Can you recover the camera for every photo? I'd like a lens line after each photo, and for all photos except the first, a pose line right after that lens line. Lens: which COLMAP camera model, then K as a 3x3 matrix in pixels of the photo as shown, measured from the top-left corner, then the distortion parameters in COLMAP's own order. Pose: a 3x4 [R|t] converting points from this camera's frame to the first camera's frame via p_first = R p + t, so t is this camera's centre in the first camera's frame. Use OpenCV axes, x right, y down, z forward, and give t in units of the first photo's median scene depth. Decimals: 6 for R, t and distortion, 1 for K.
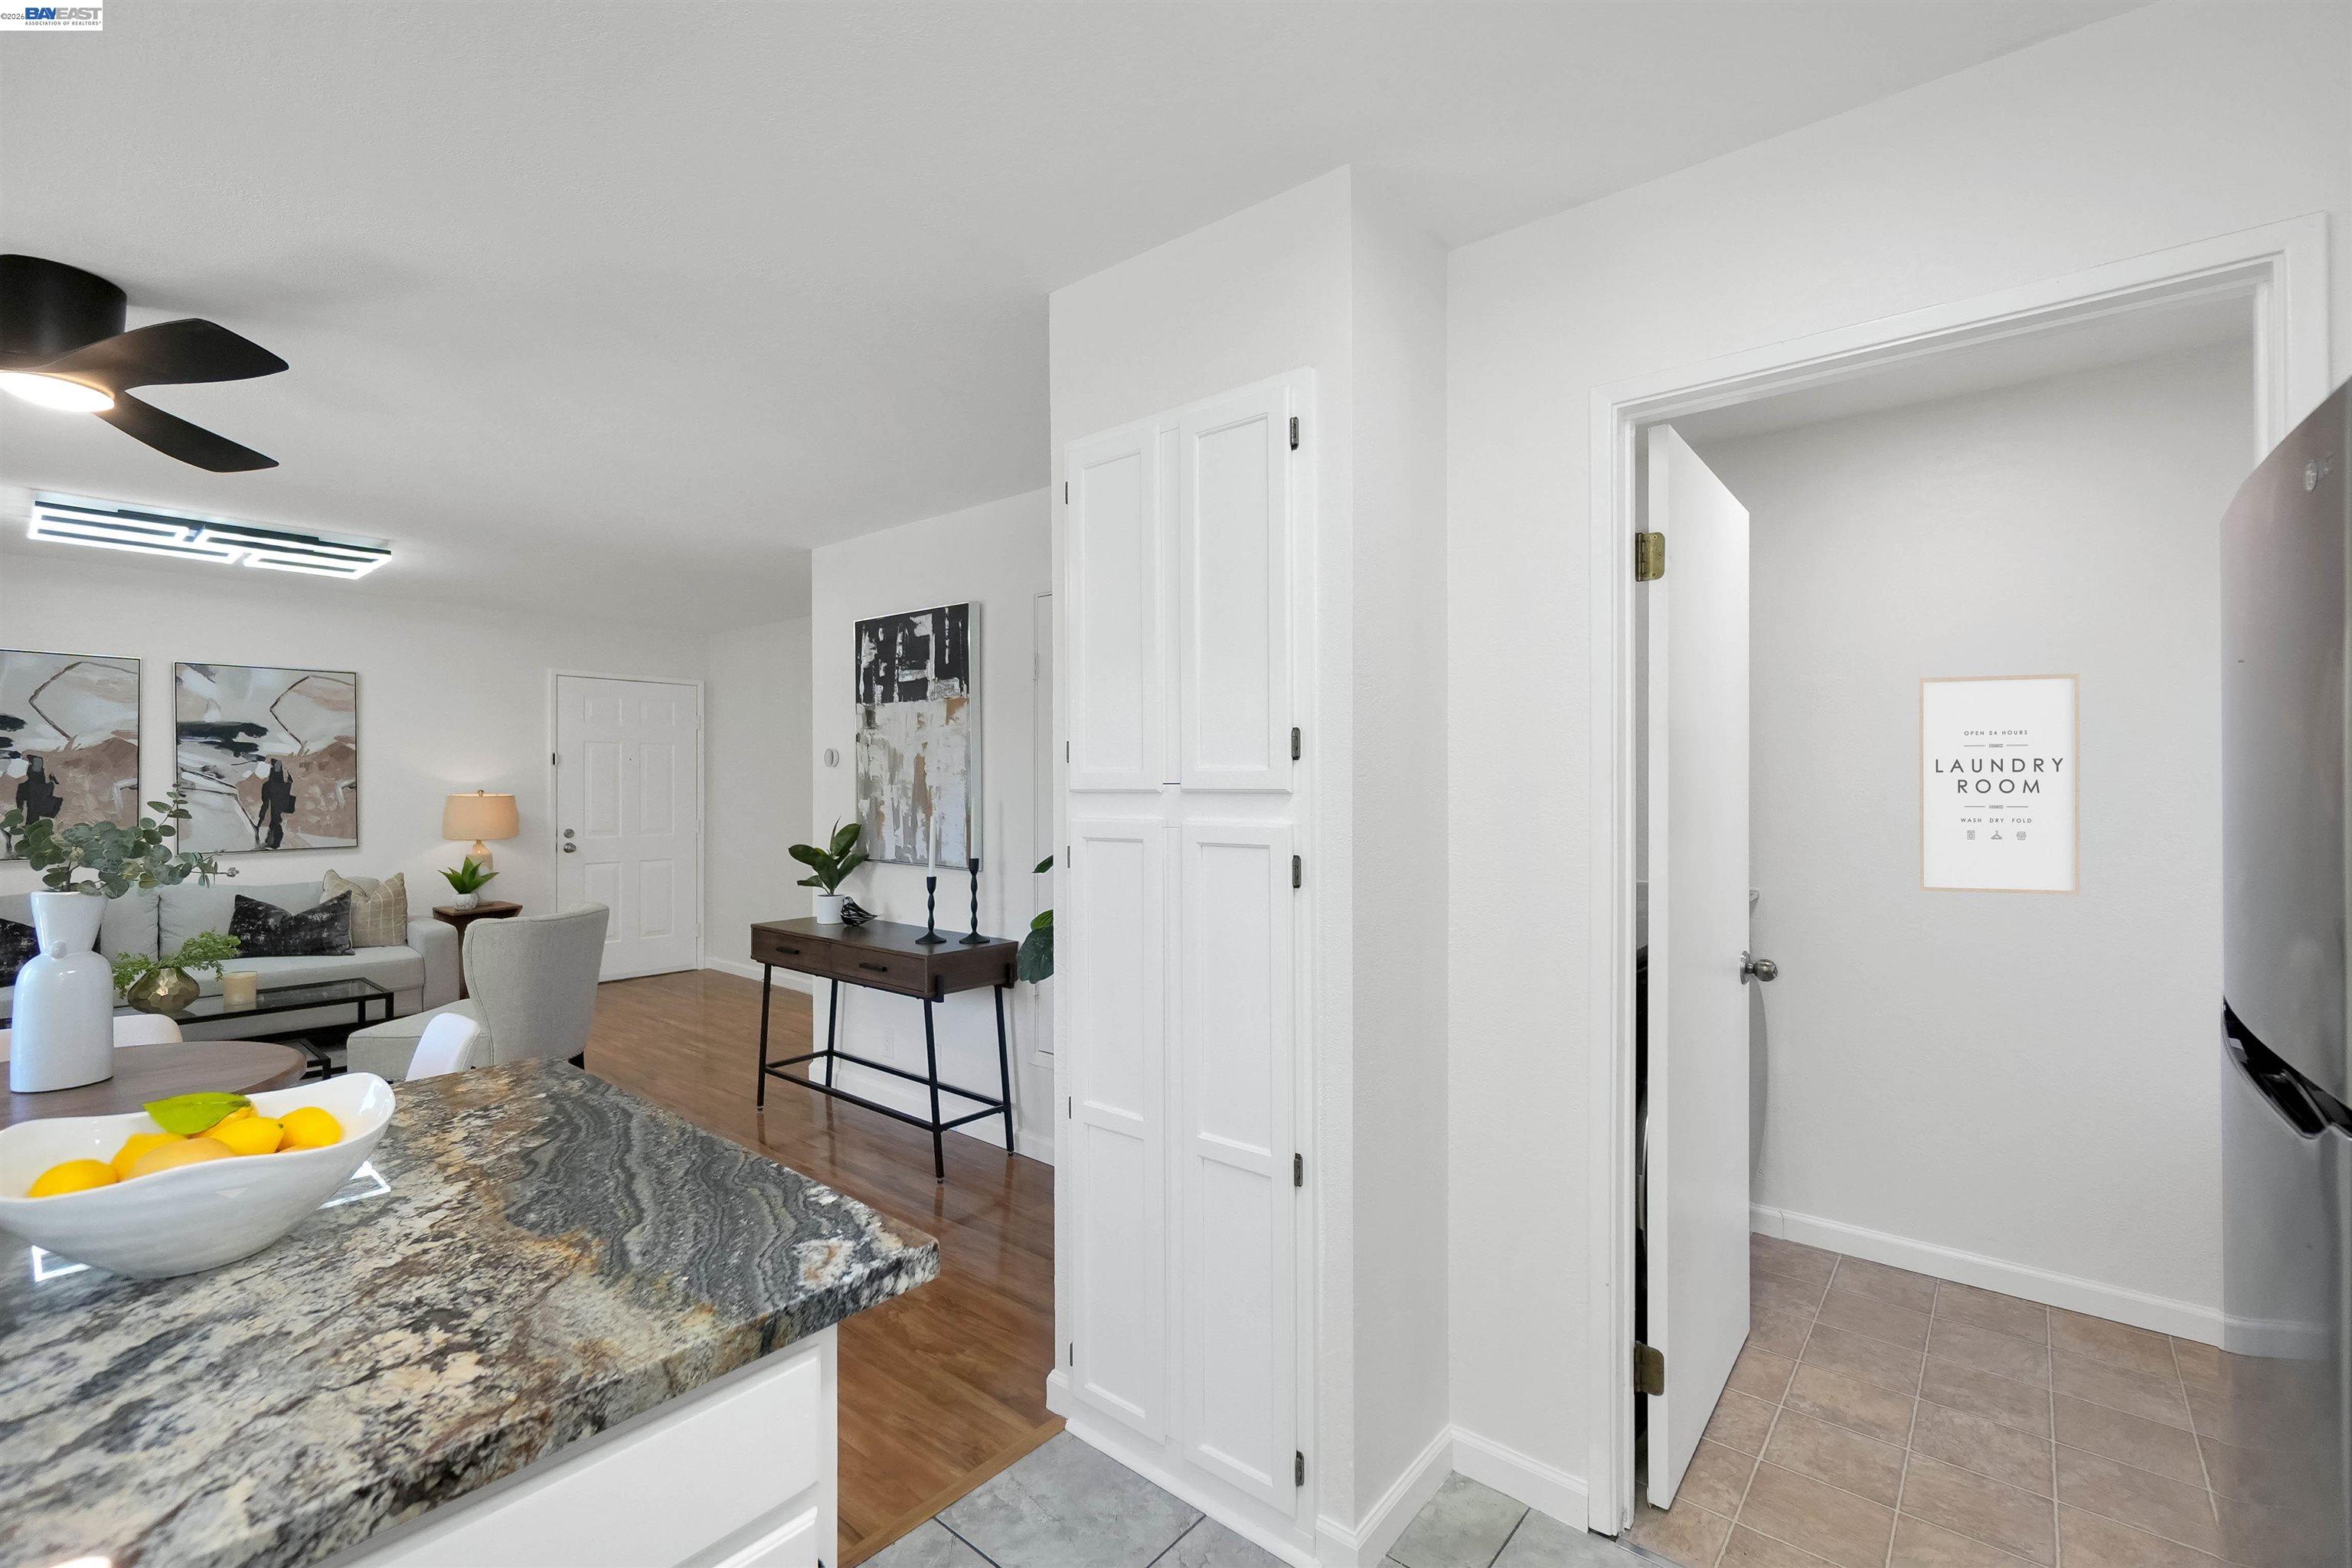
lens RADIAL K [[1014.3, 0, 1176.0], [0, 1014.3, 784.0], [0, 0, 1]] dist [-0.005001, -0.000315]
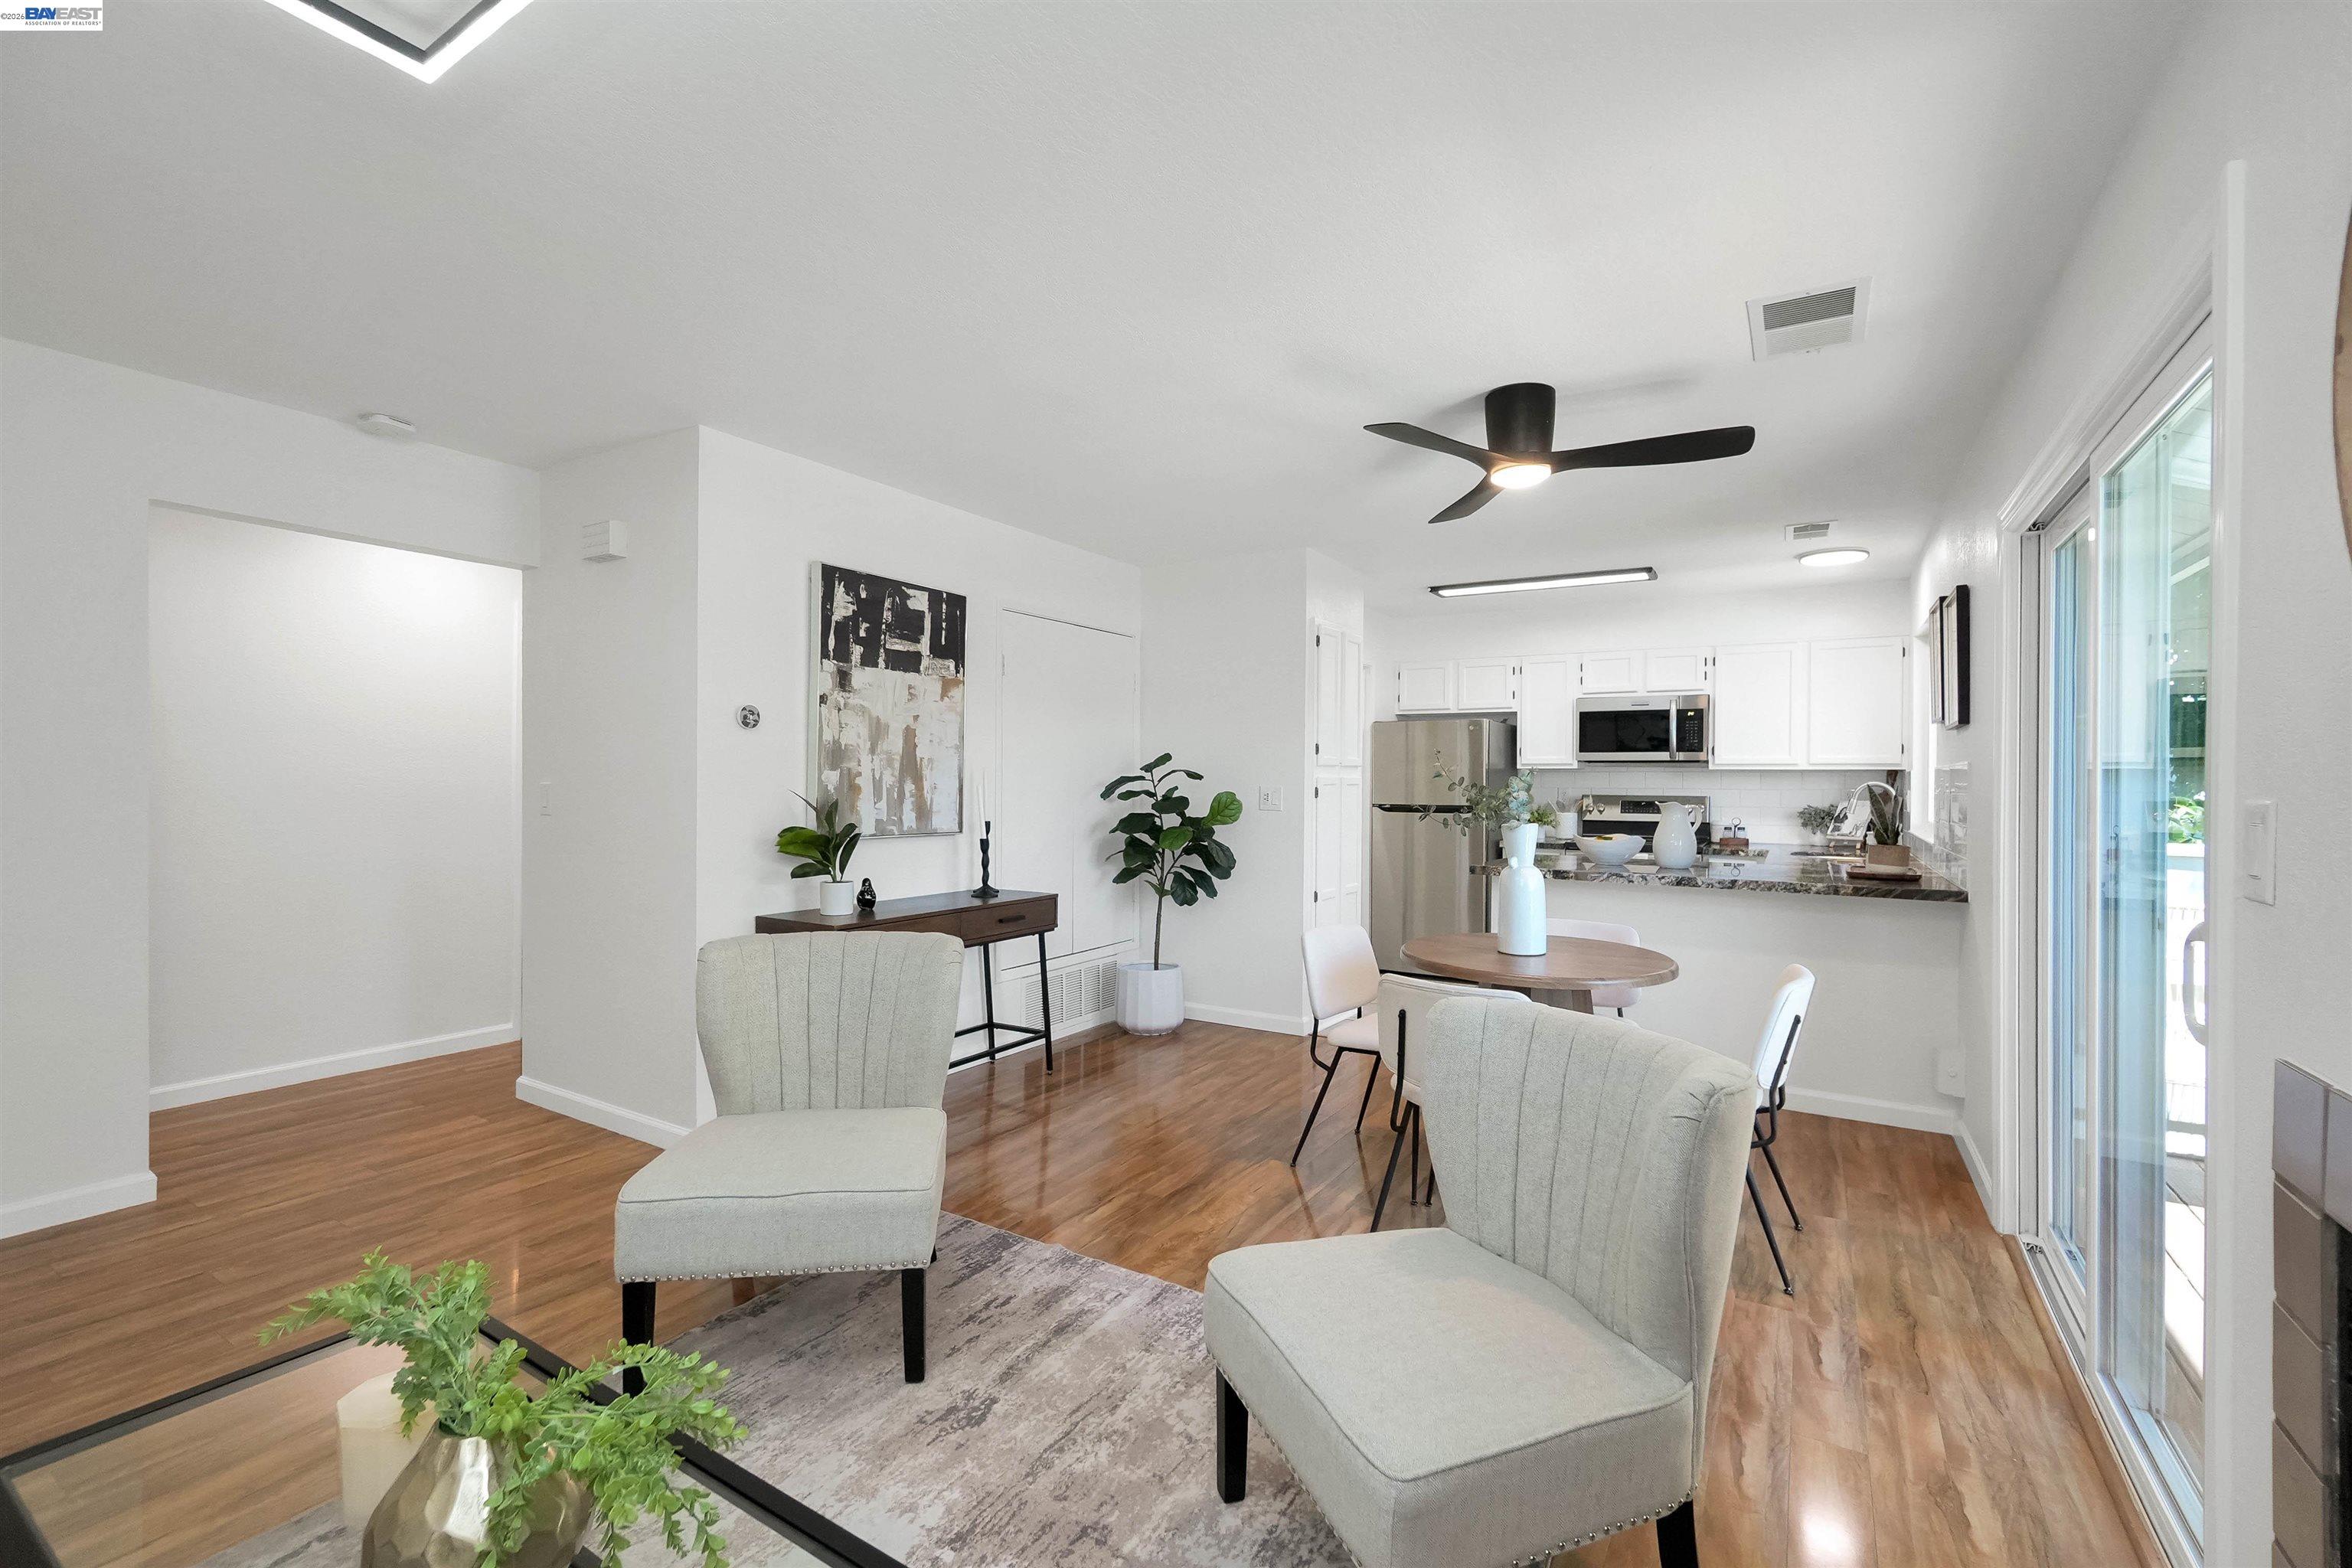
lens RADIAL K [[1014.3, 0, 1176.0], [0, 1014.3, 784.0], [0, 0, 1]] dist [-0.005001, -0.000315]
pose [[-0.134787, -0.006524, 0.990853, -1.208342], [-0.006975, 0.999960, 0.005635, 0.019695], [-0.990850, -0.006152, -0.134827, 0.818860]]
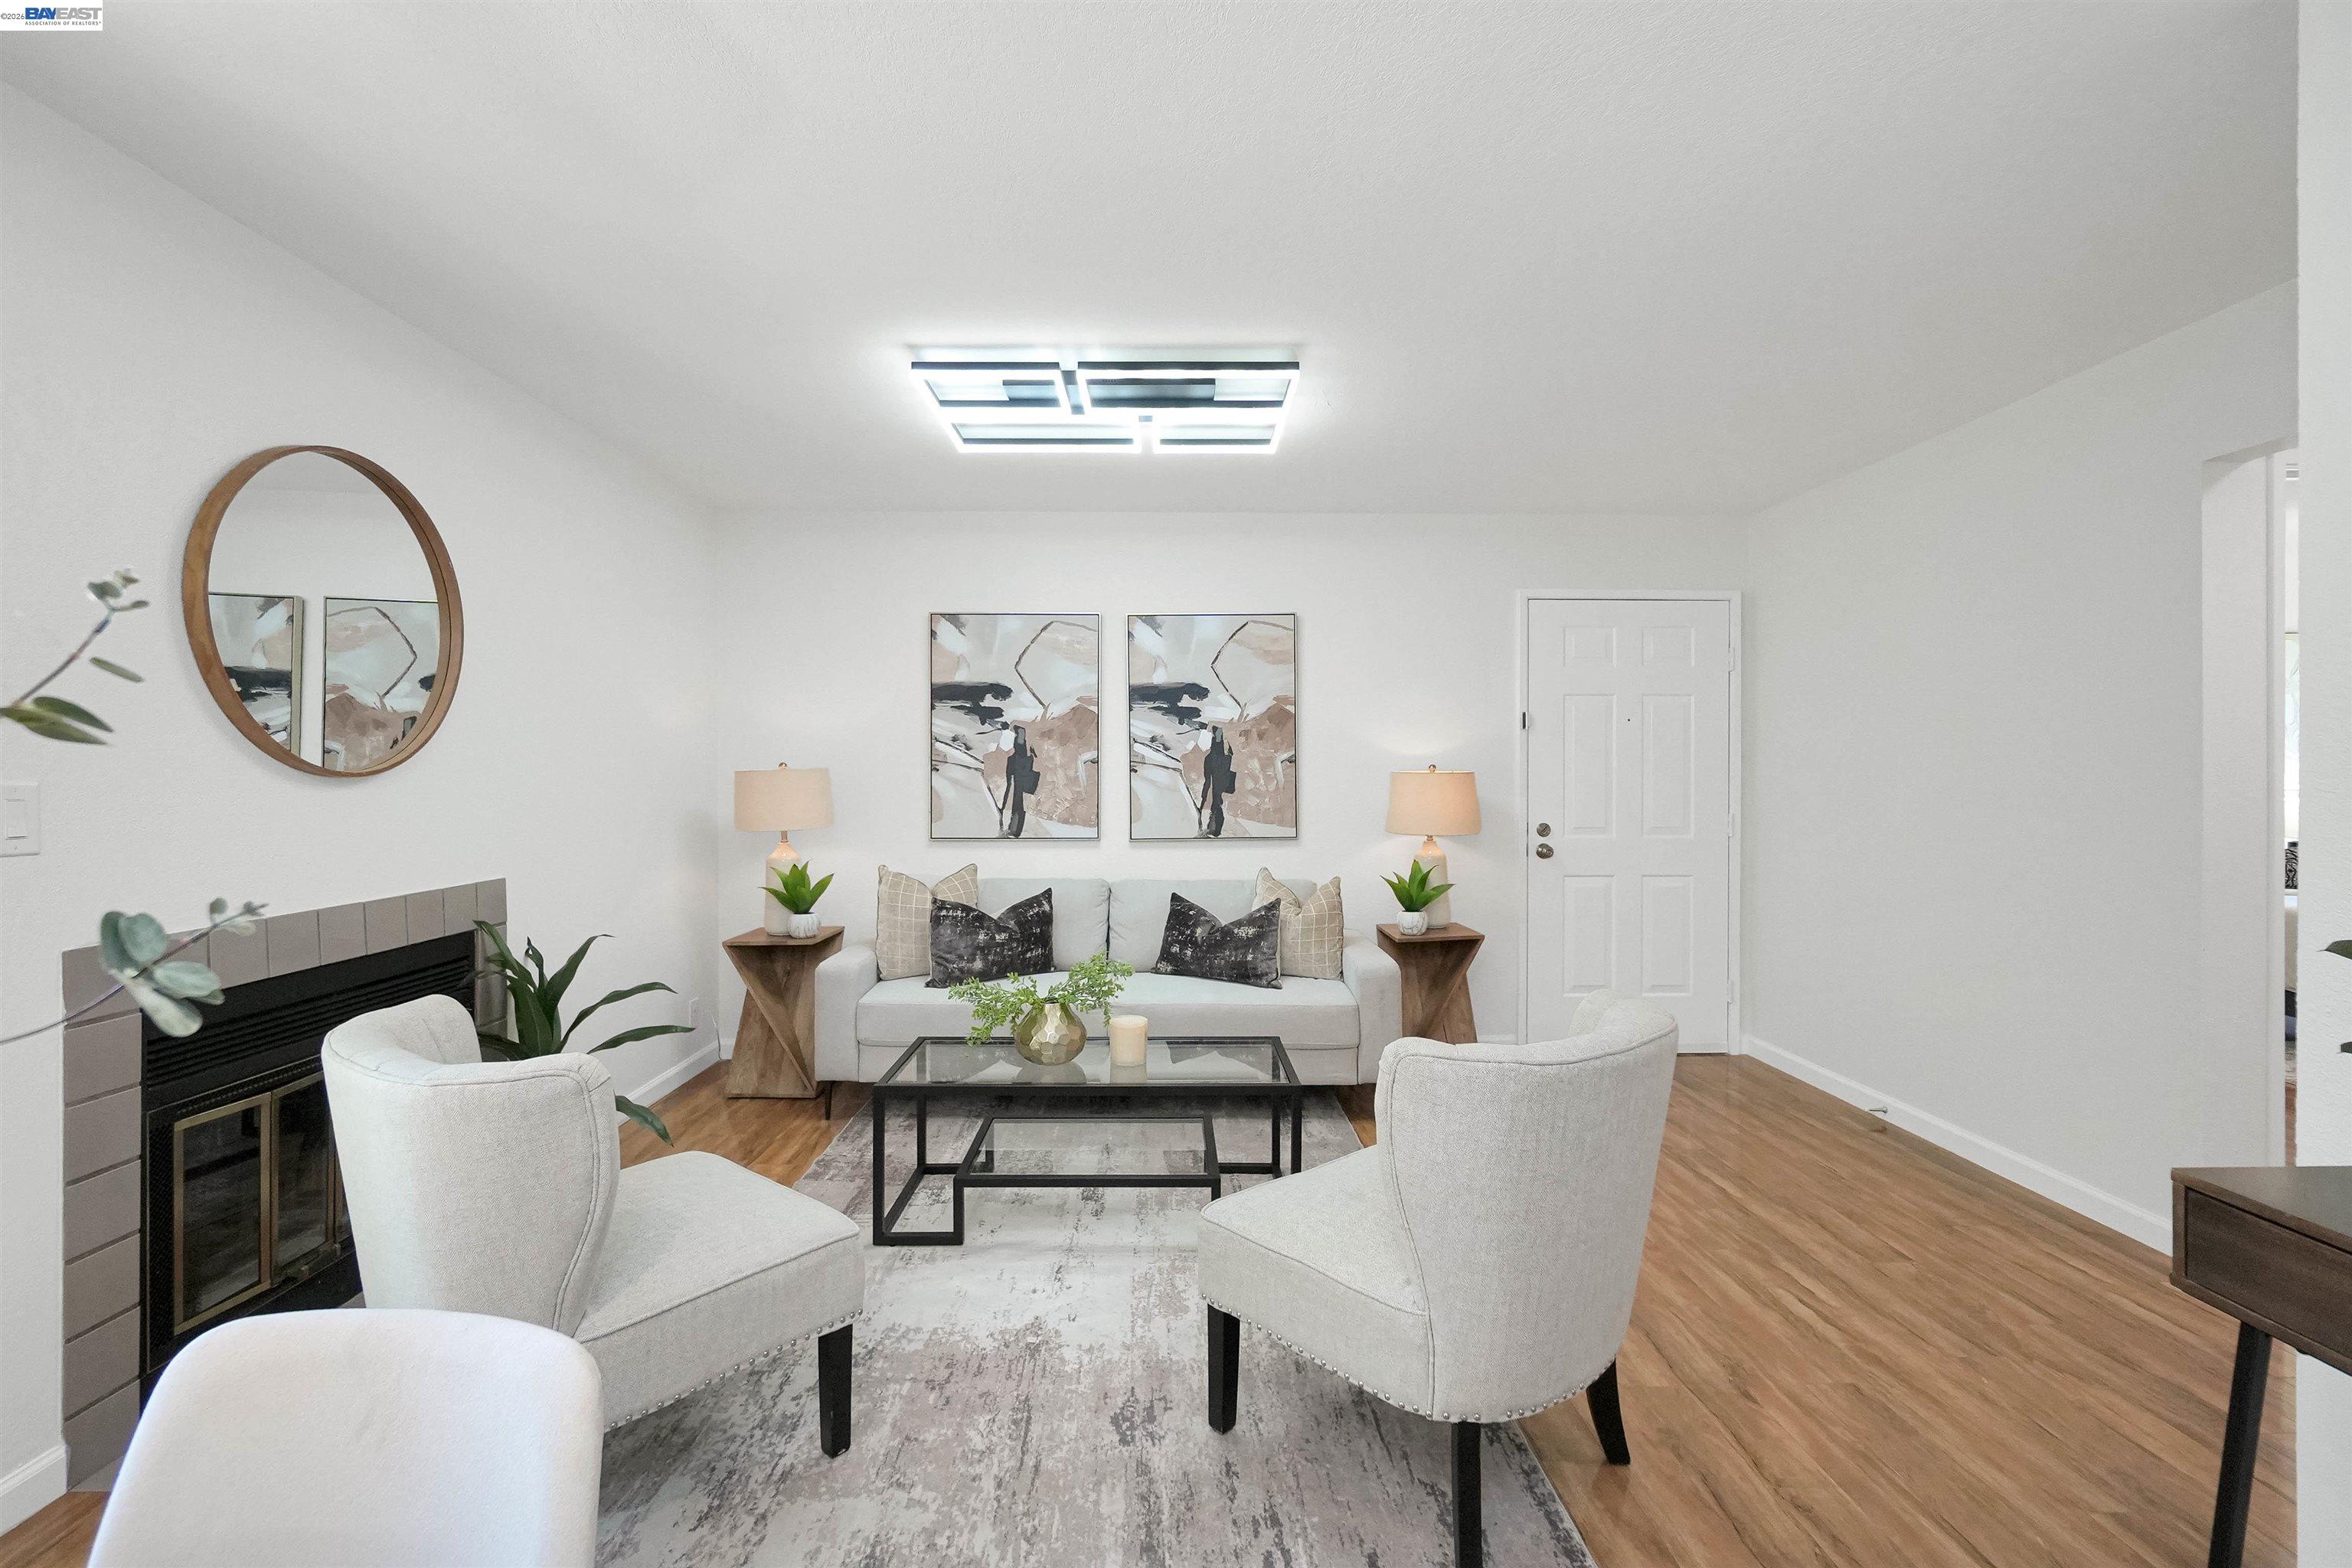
lens RADIAL K [[1014.3, 0, 1176.0], [0, 1014.3, 784.0], [0, 0, 1]] dist [-0.005001, -0.000315]
pose [[0.652052, 0.004814, -0.758159, -0.375523], [-0.000300, 0.999981, 0.006092, 0.021342], [0.758174, -0.003744, 0.652042, 0.565770]]
